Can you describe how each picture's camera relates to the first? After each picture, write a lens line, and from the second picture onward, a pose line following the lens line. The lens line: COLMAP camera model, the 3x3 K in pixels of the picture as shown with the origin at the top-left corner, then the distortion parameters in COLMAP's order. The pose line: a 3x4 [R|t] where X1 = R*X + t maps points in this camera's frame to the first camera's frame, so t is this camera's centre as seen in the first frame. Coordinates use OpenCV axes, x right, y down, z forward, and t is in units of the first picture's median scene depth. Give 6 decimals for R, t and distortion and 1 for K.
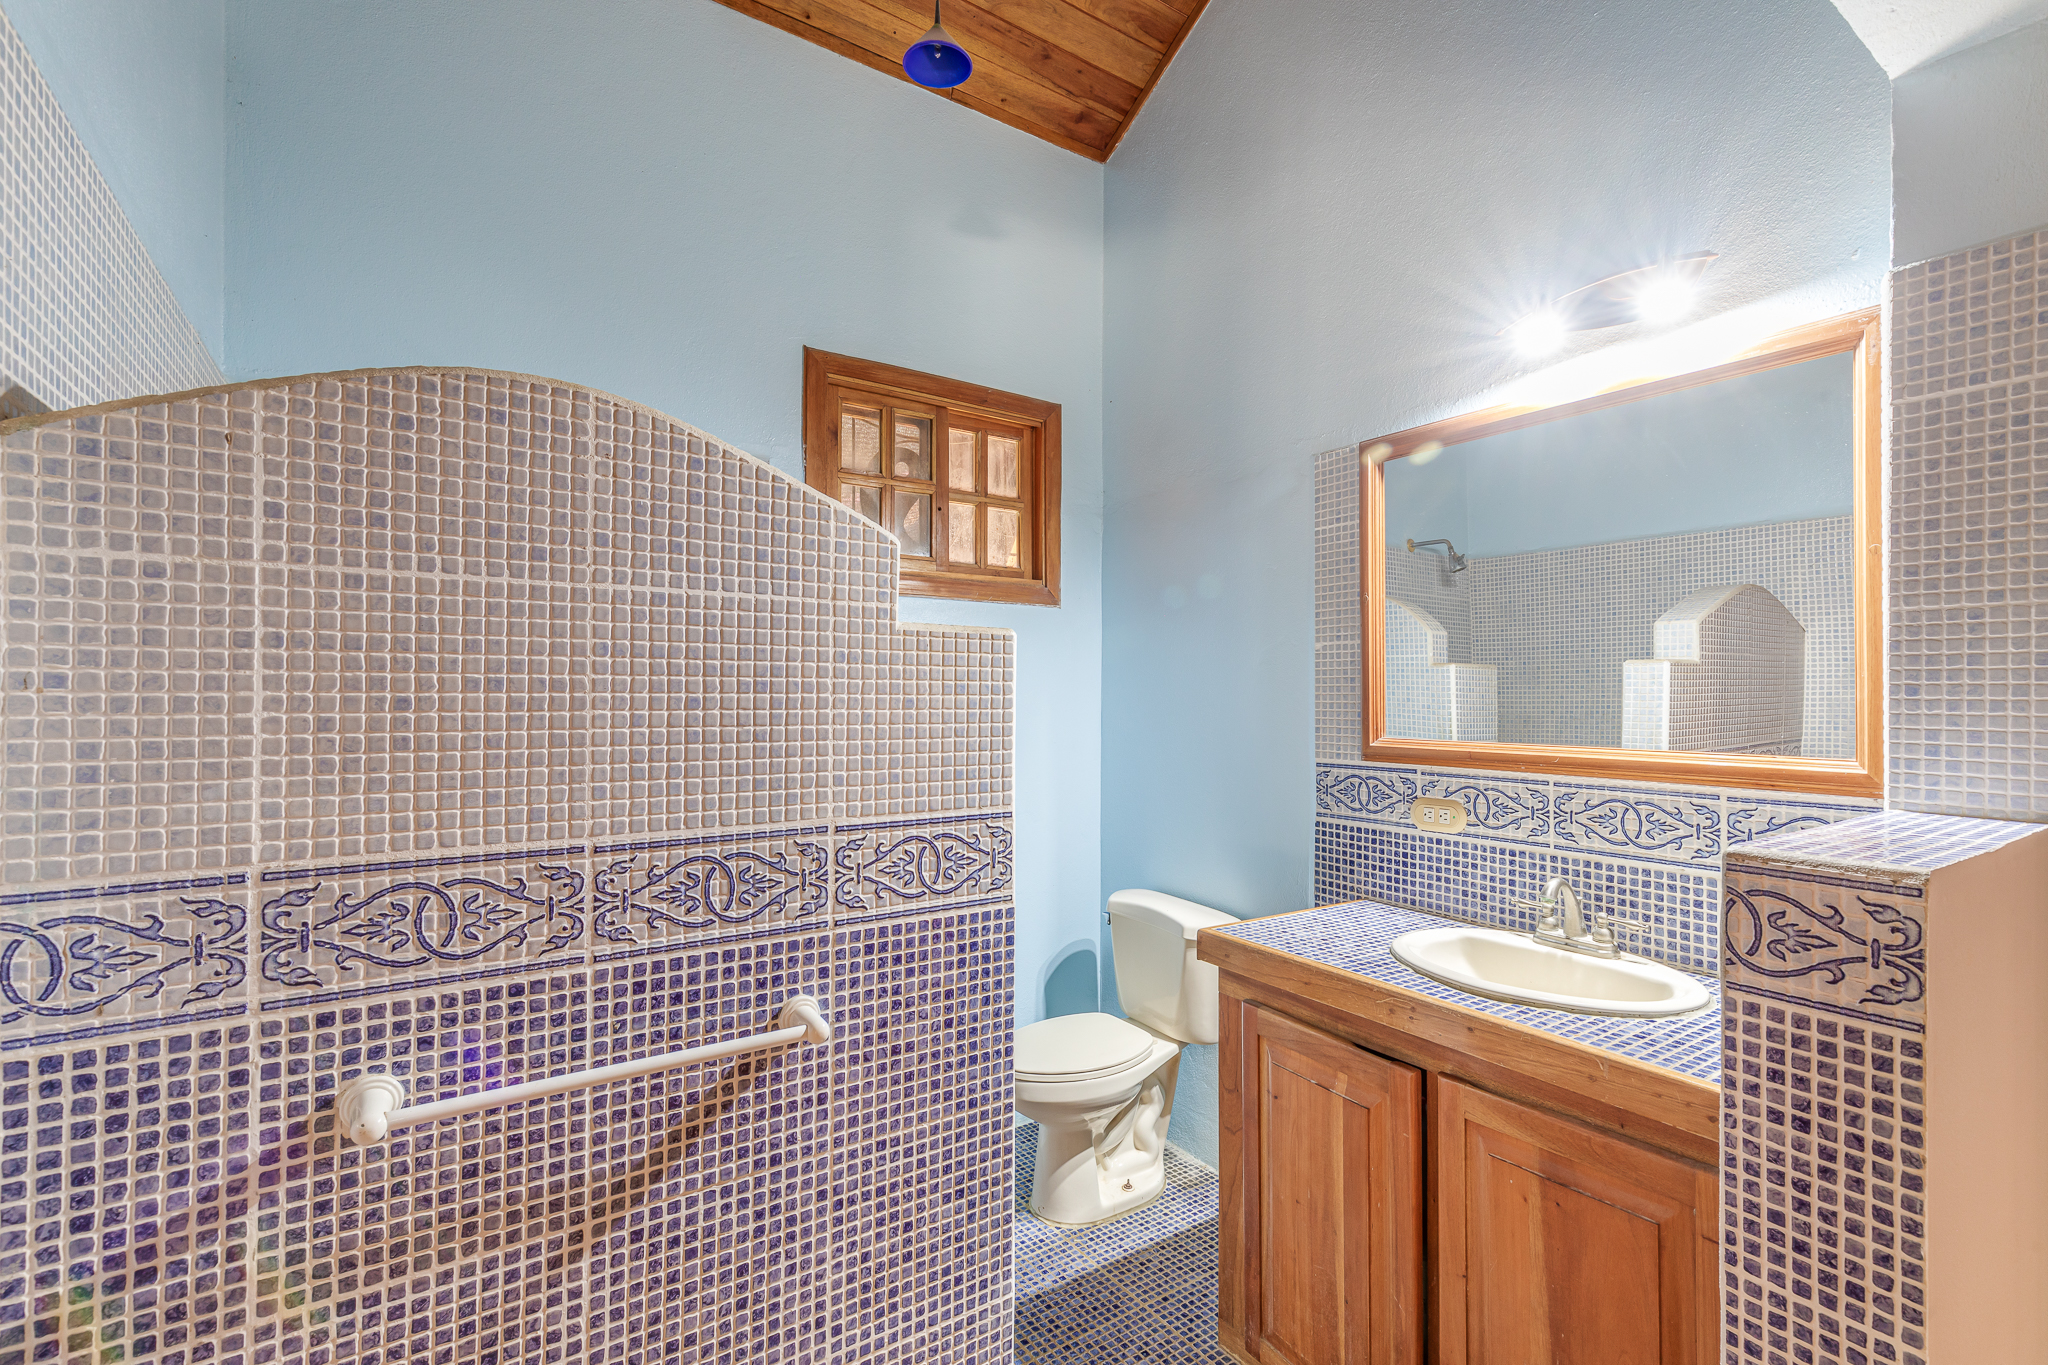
lens RADIAL K [[934.1, 0, 1027.8], [0, 934.1, 692.4], [0, 0, 1]] dist [0.006972, -0.000126]
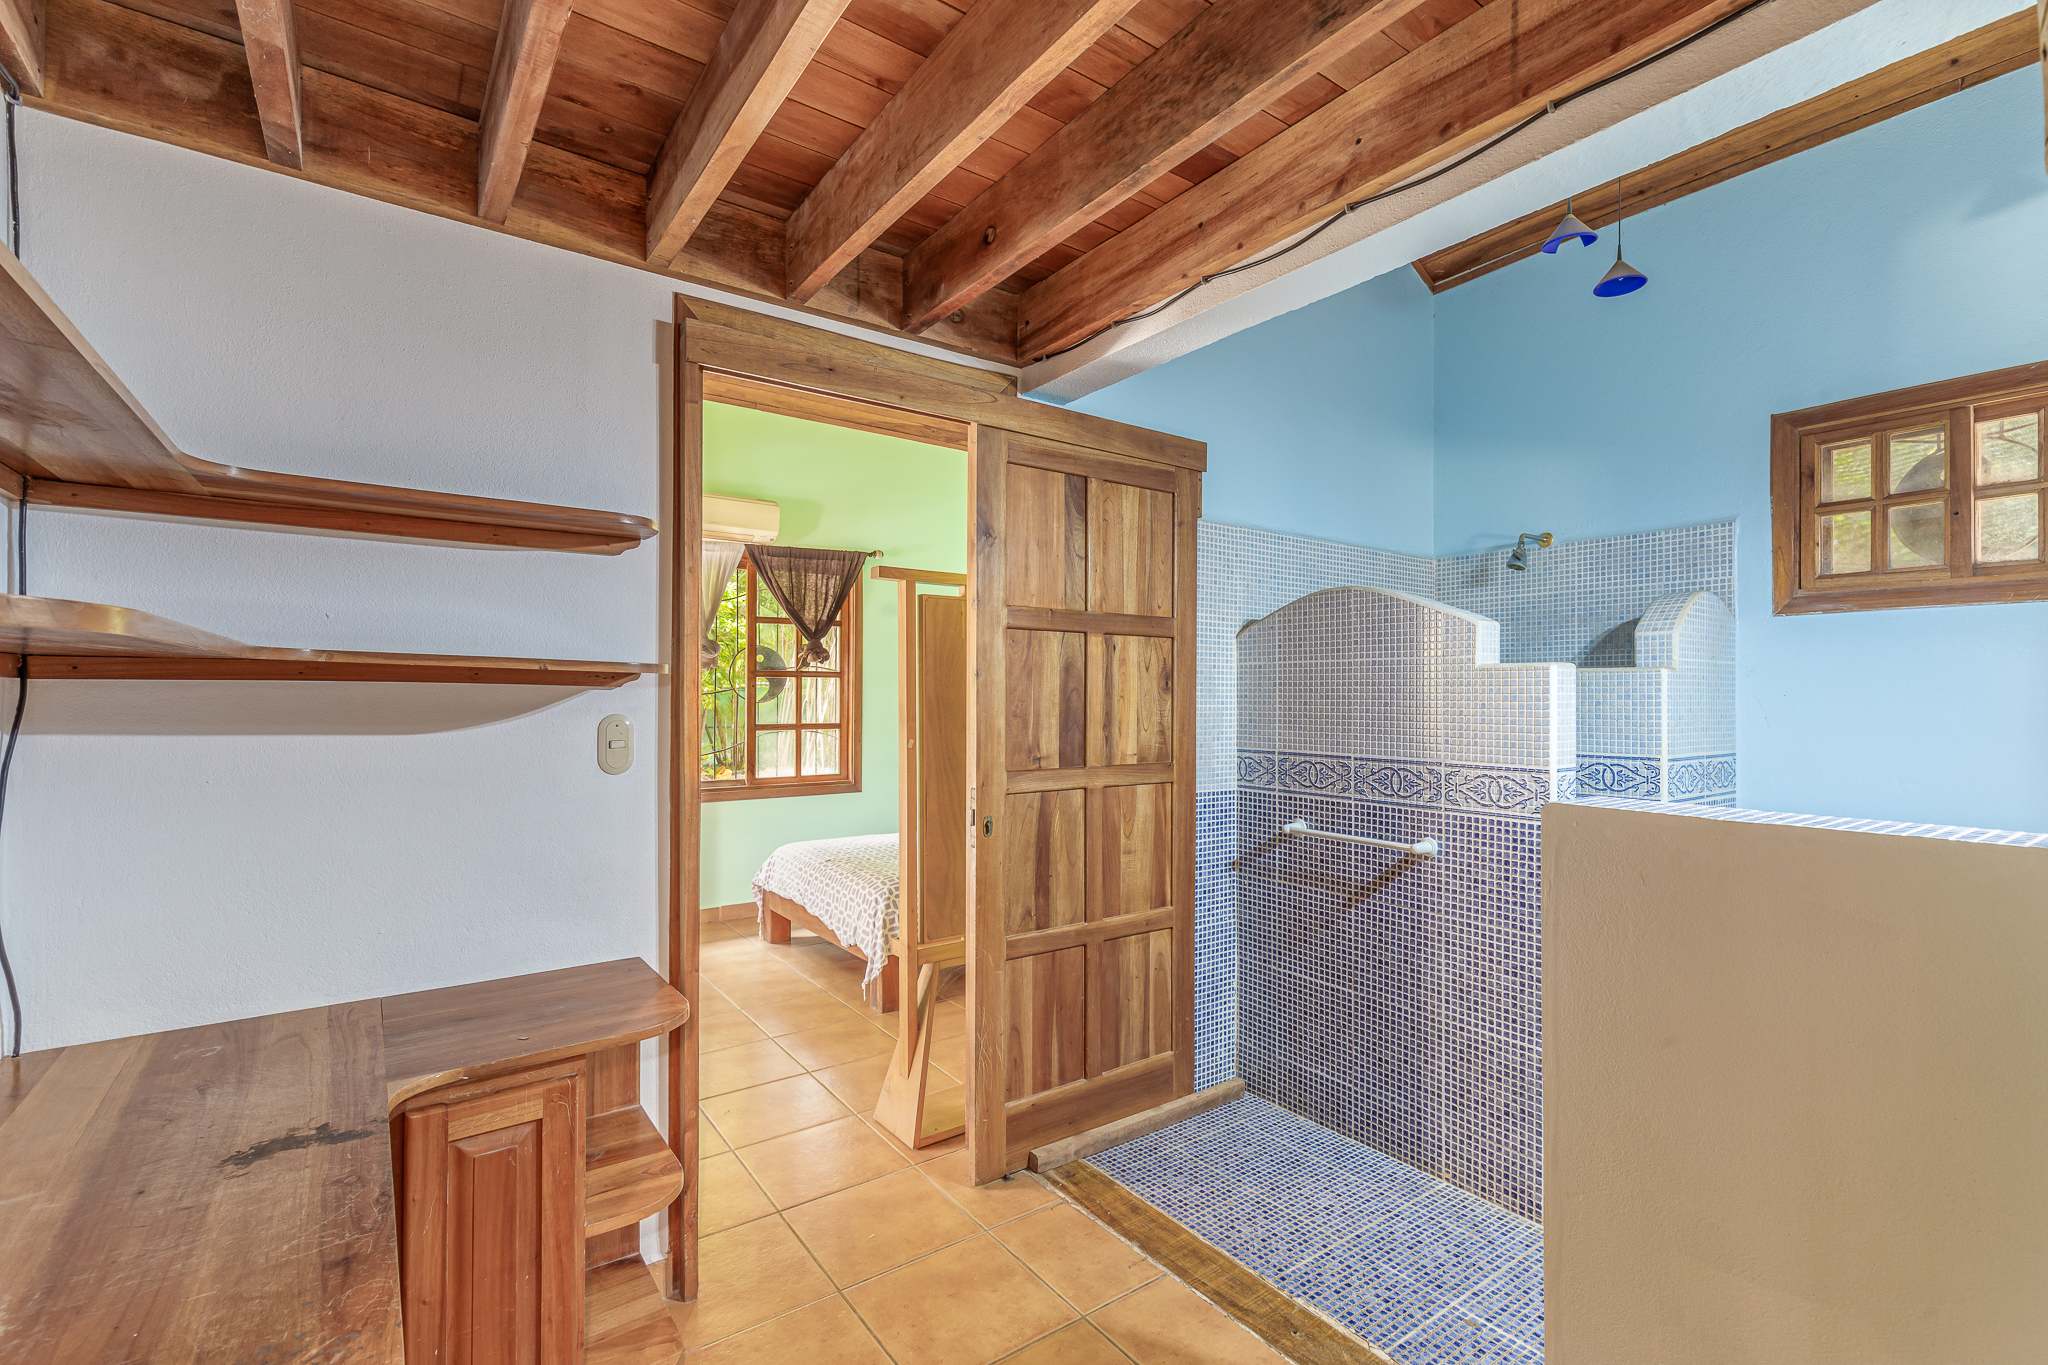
lens RADIAL K [[934.1, 0, 1027.8], [0, 934.1, 692.4], [0, 0, 1]] dist [0.006972, -0.000126]
pose [[0.003717, -0.003574, -0.999987, 1.829130], [0.002649, 0.999990, -0.003564, -0.011513], [0.999990, -0.002636, 0.003726, 0.044714]]
